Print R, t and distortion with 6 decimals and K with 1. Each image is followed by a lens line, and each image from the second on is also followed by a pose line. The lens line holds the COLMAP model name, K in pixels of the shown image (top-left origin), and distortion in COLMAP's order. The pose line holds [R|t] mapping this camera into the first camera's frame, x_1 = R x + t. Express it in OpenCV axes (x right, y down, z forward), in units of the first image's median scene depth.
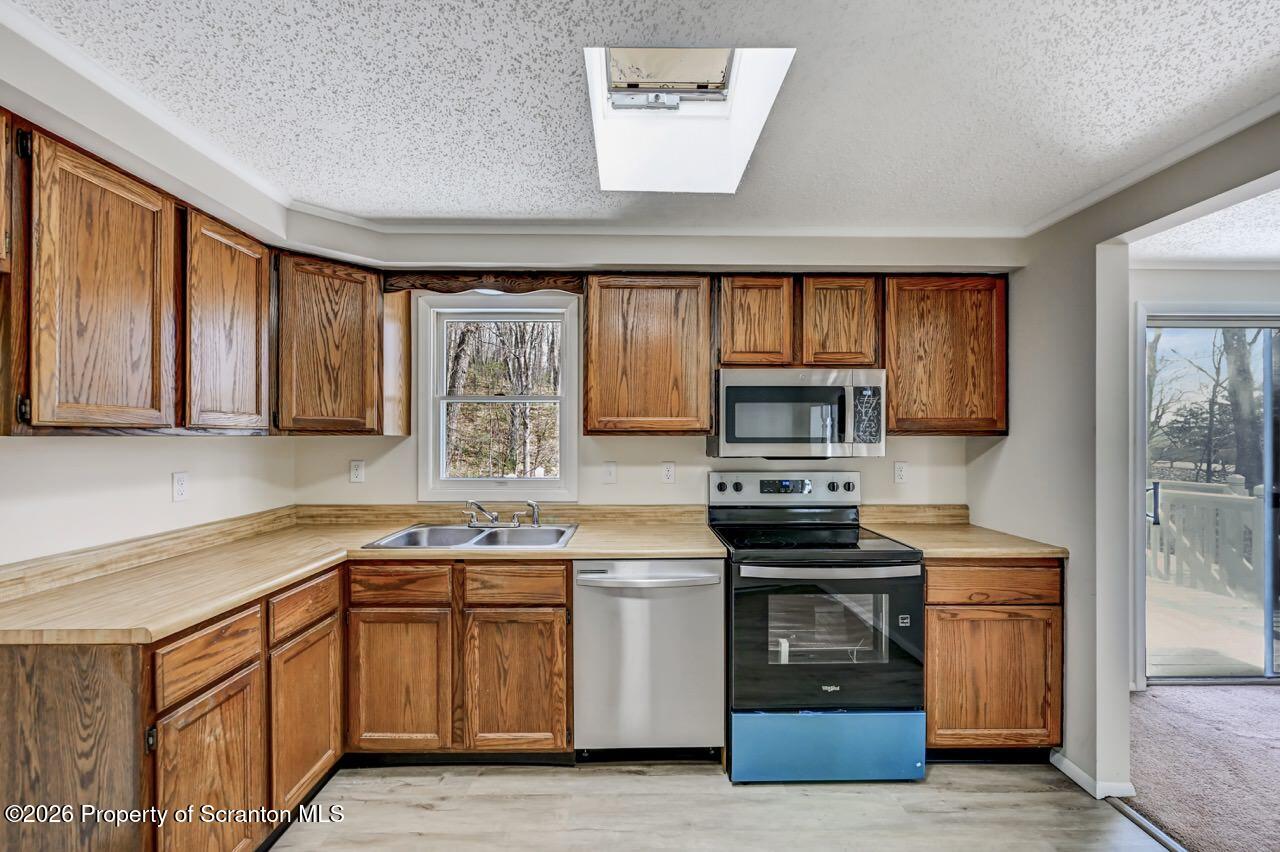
lens RADIAL K [[515.3, 0, 646.3], [0, 515.3, 436.5], [0, 0, 1]] dist [-0.003073, 0.001258]
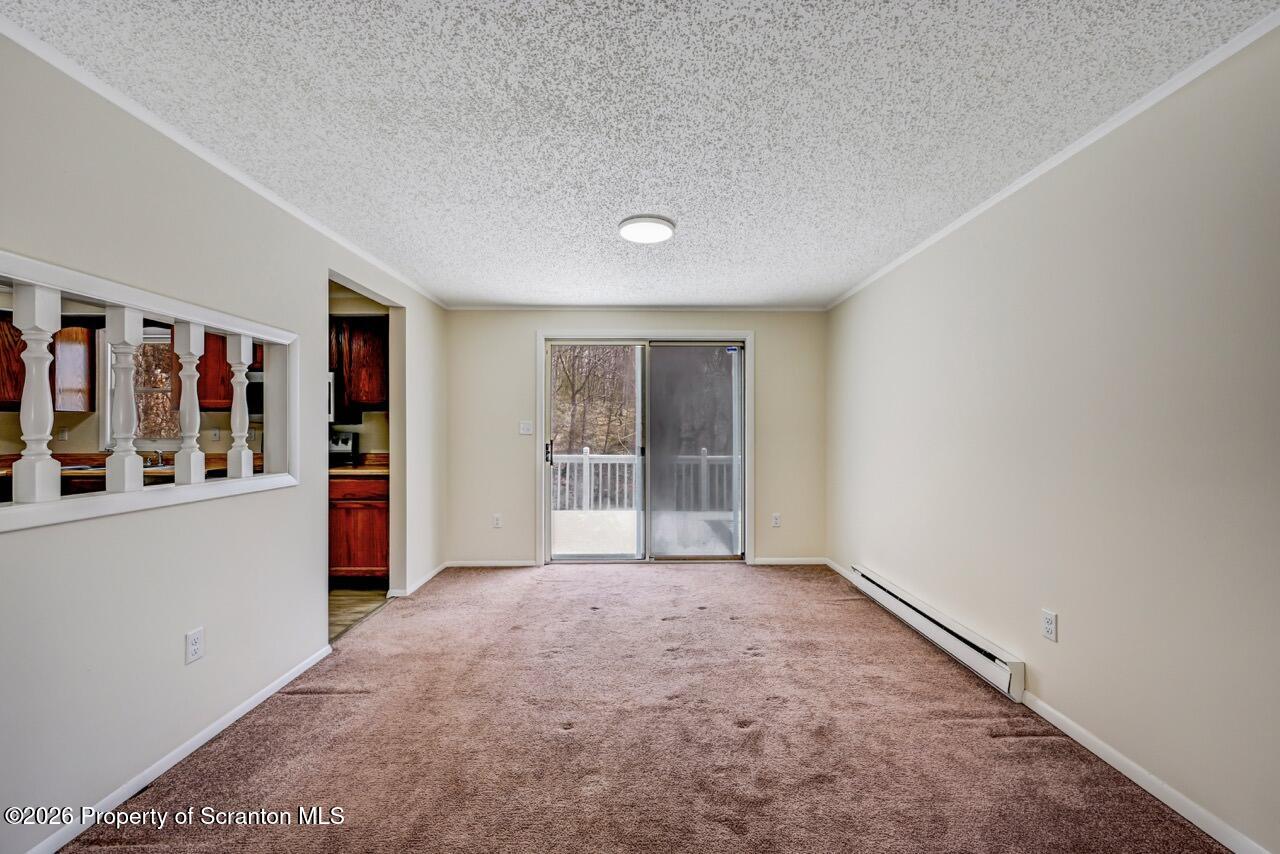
lens RADIAL K [[503.0, 0, 641.8], [0, 503.0, 432.6], [0, 0, 1]] dist [-0.002330, 0.000272]
pose [[0.999994, -0.002855, 0.001775, 1.619469], [0.002847, 0.999986, 0.004486, 0.076062], [-0.001787, -0.004481, 0.999988, -0.771251]]
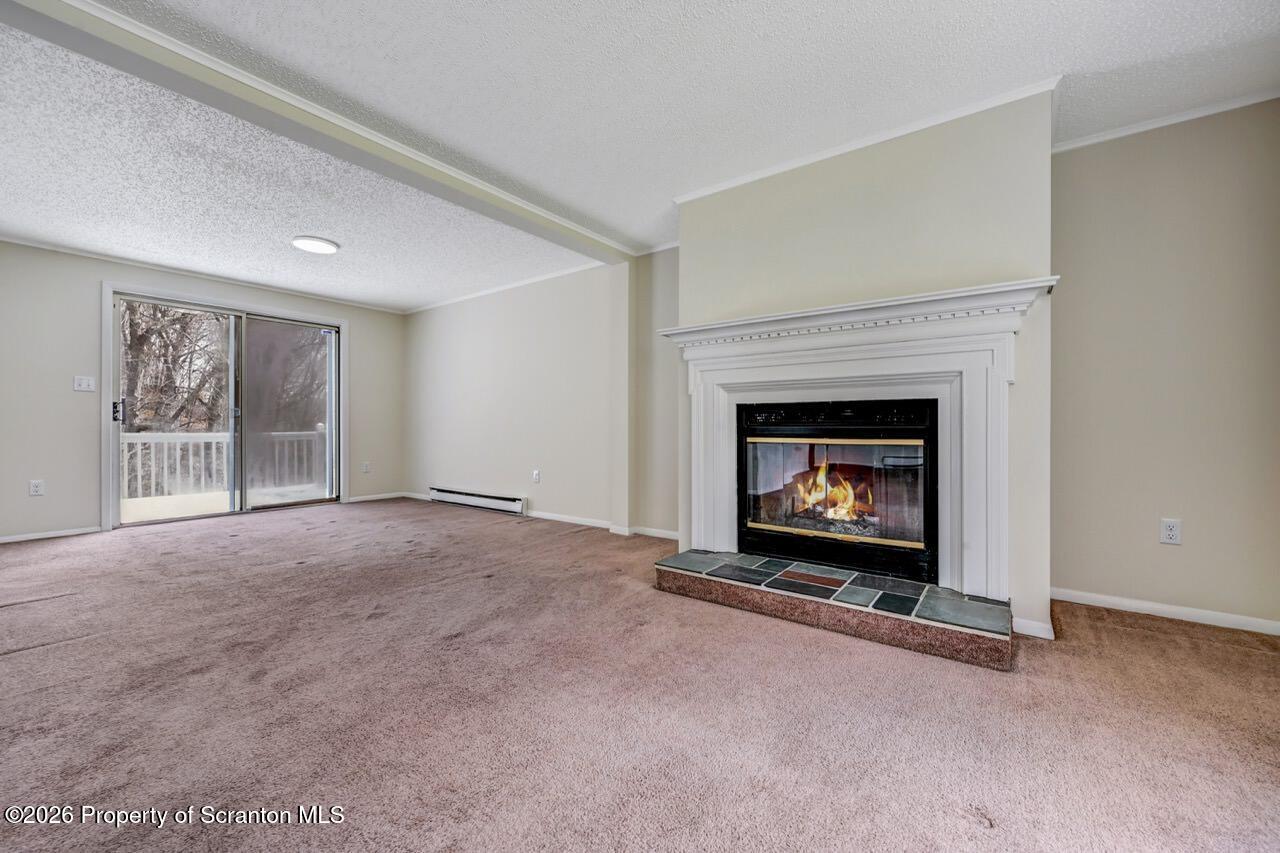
lens RADIAL K [[503.0, 0, 639.1], [0, 503.0, 427.3], [0, 0, 1]] dist [-0.002330, 0.000272]
pose [[0.601814, -0.005551, 0.798617, 0.895210], [0.002657, 0.999984, 0.004948, 0.223203], [-0.798632, -0.000855, 0.601819, -1.515202]]
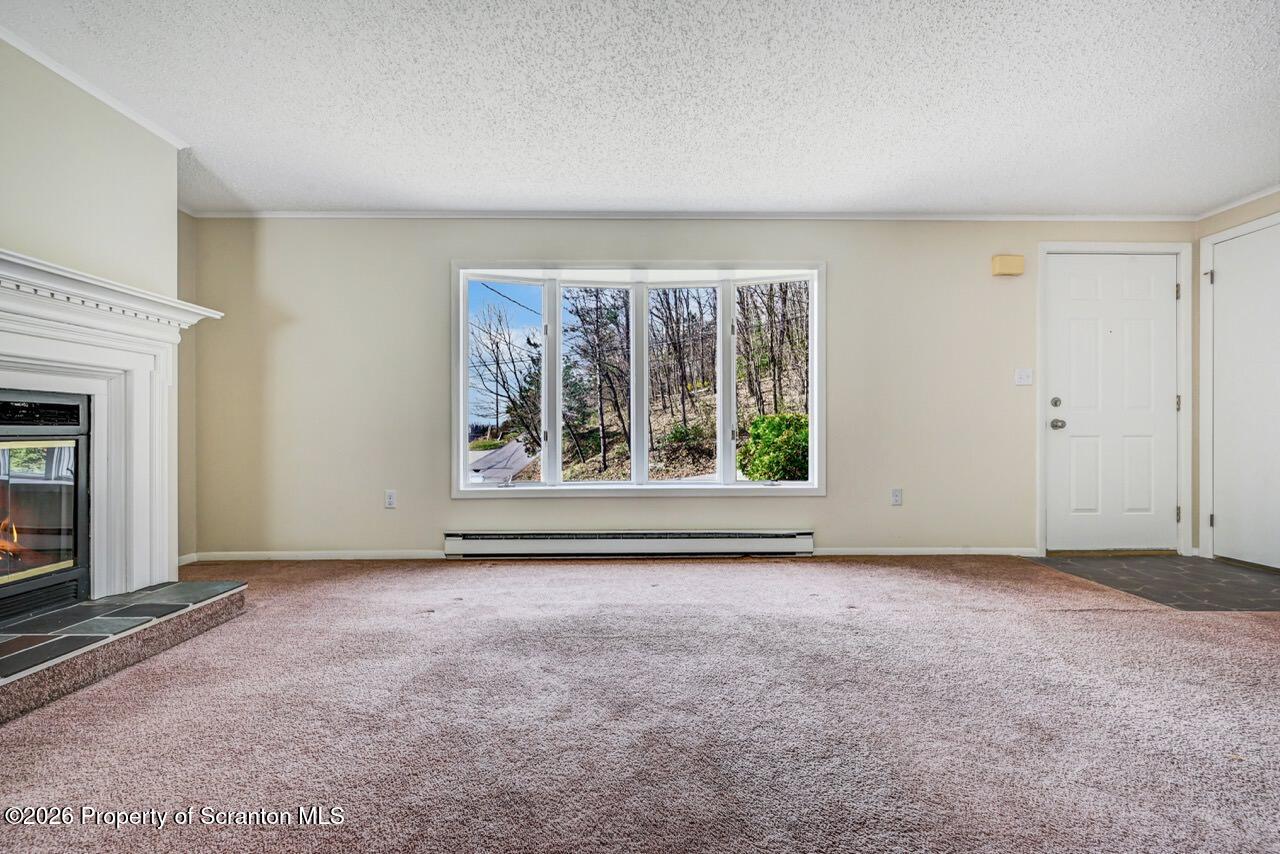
lens RADIAL K [[503.0, 0, 642.4], [0, 503.0, 426.2], [0, 0, 1]] dist [-0.002330, 0.000272]
pose [[-0.999997, -0.002471, -0.000437, 1.059506], [-0.002467, 0.999961, -0.008520, 0.235943], [0.000458, -0.008519, -0.999964, -0.408112]]
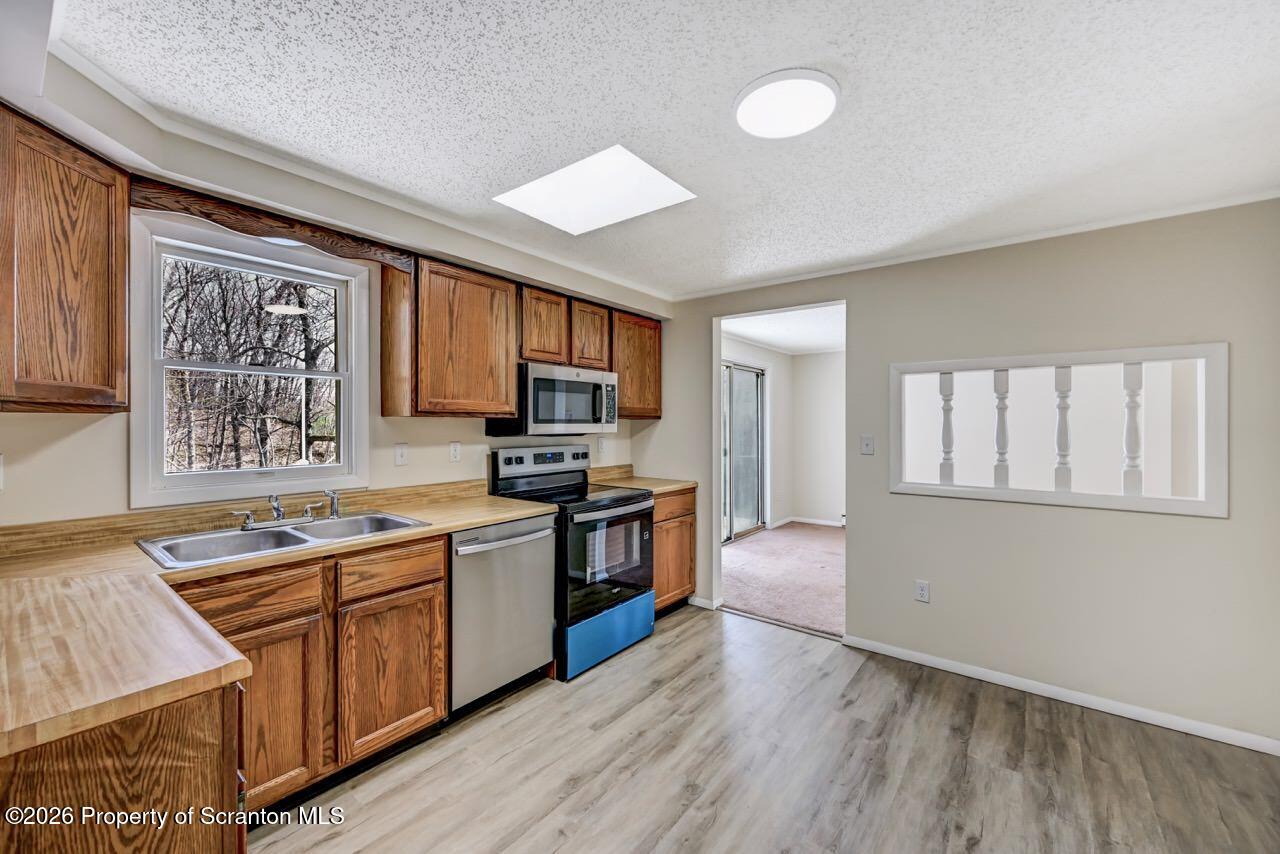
lens RADIAL K [[503.0, 0, 659.1], [0, 503.0, 423.6], [0, 0, 1]] dist [-0.002330, 0.000272]
pose [[0.606783, -0.000478, 0.794867, -0.658970], [-0.001370, 0.999998, 0.001647, 0.011049], [-0.794866, -0.002088, 0.606781, 0.031792]]
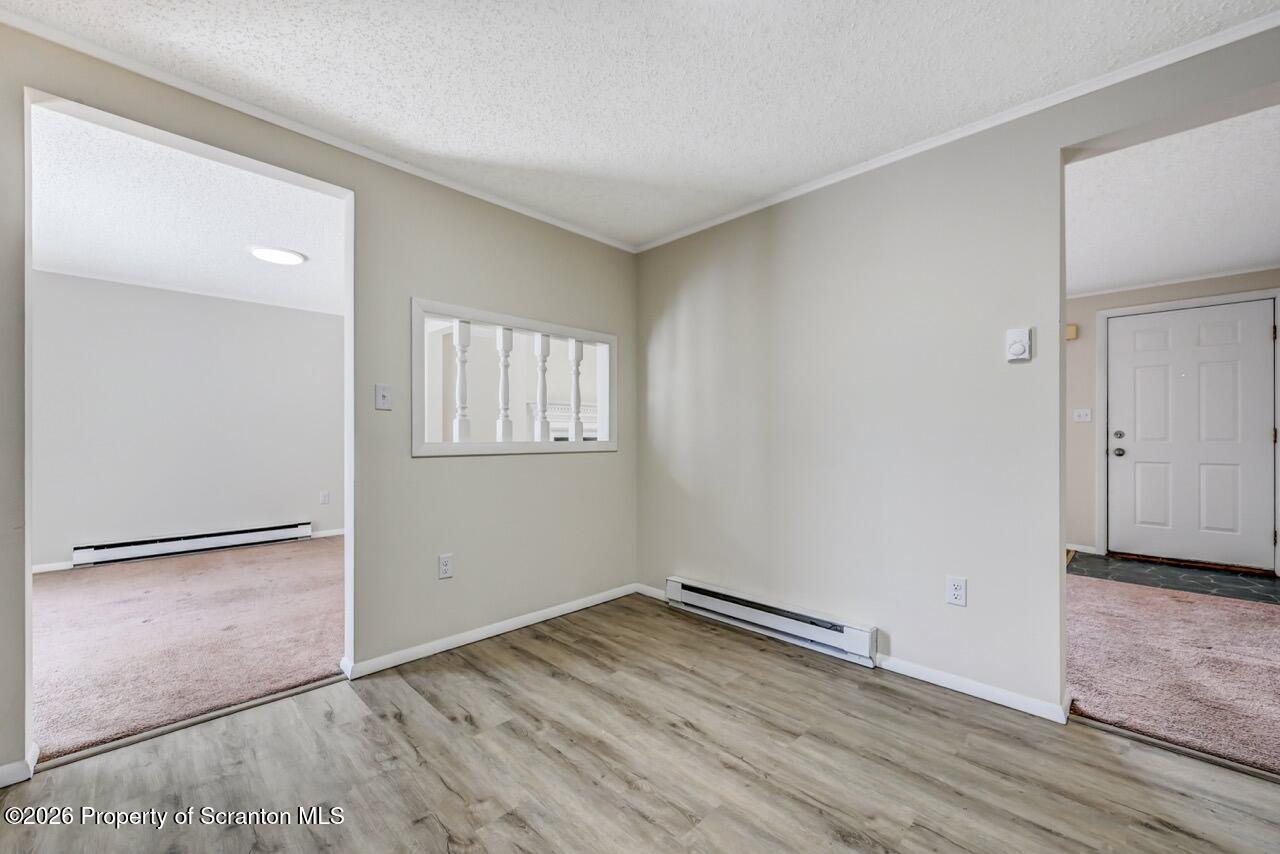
lens RADIAL K [[503.0, 0, 630.7], [0, 503.0, 438.0], [0, 0, 1]] dist [-0.002330, 0.000272]
pose [[-0.693433, -0.005454, 0.720500, -0.313386], [-0.001774, 0.999981, 0.005863, 0.149831], [-0.720519, 0.002787, -0.693430, 0.788873]]
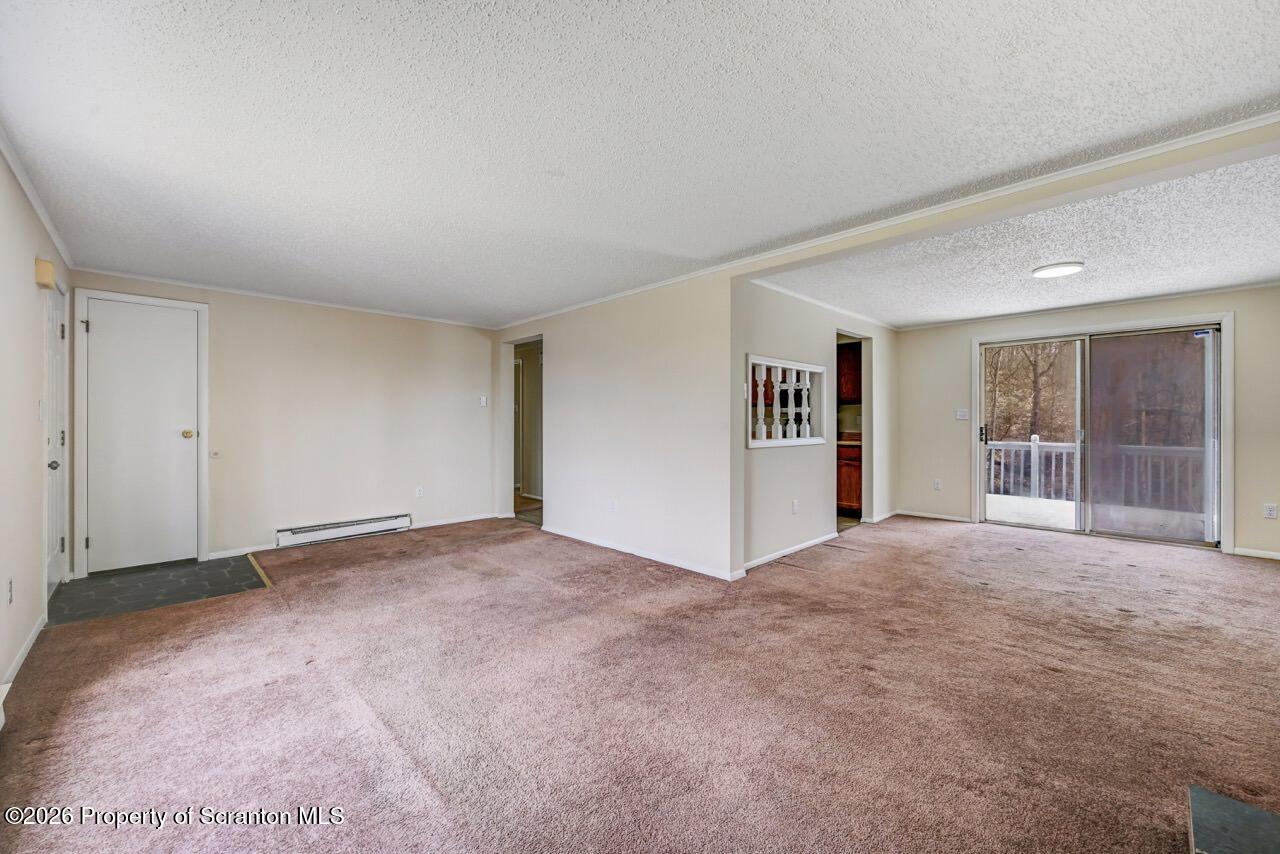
lens RADIAL K [[503.0, 0, 649.5], [0, 503.0, 421.0], [0, 0, 1]] dist [-0.002330, 0.000272]
pose [[0.700863, -0.004727, -0.713280, 1.881392], [0.002896, 0.999989, -0.003782, 0.102957], [0.713290, 0.000585, 0.700869, -1.739410]]
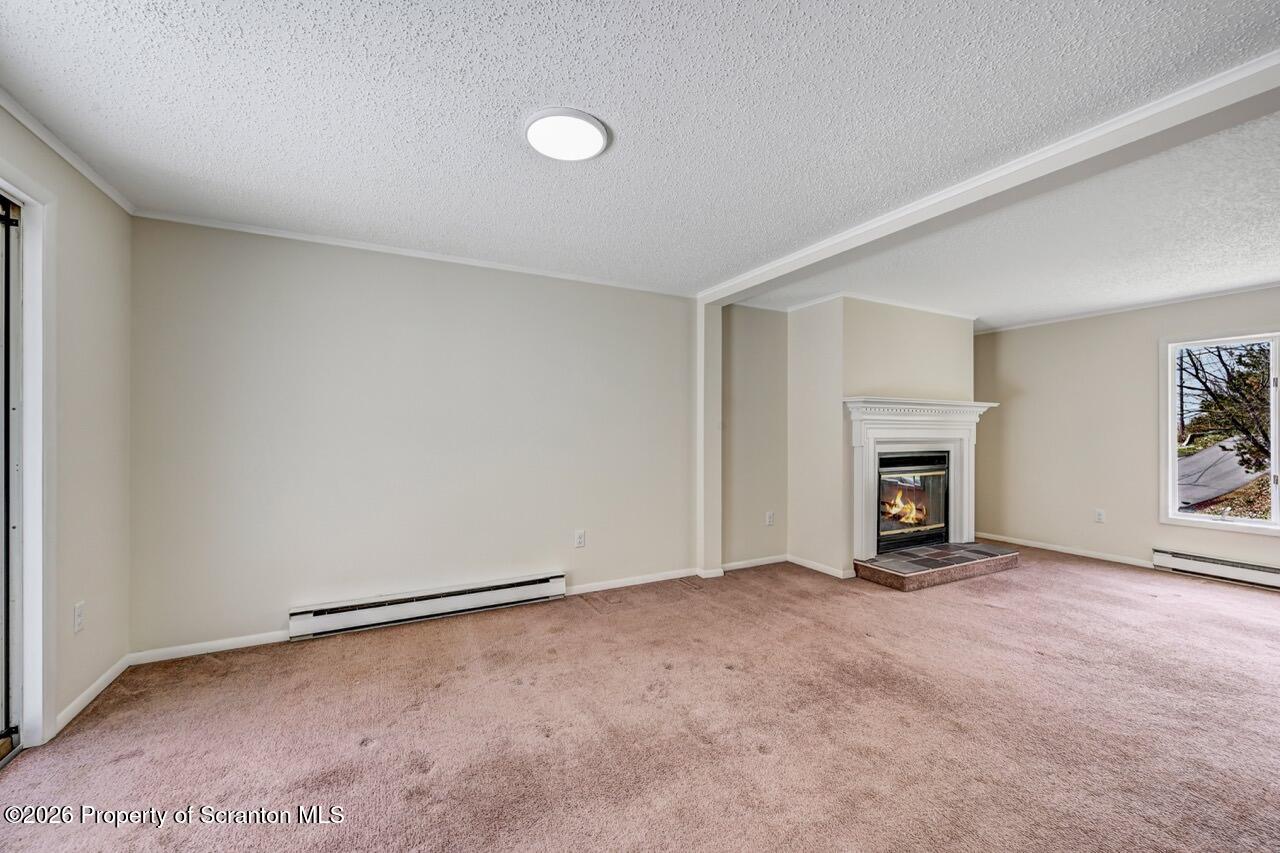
lens RADIAL K [[503.0, 0, 642.9], [0, 503.0, 429.7], [0, 0, 1]] dist [-0.002330, 0.000272]
pose [[-0.453657, -0.004241, 0.891166, 0.805462], [-0.003270, 0.999990, 0.003094, 0.078105], [-0.891170, -0.001510, -0.453666, 0.759584]]
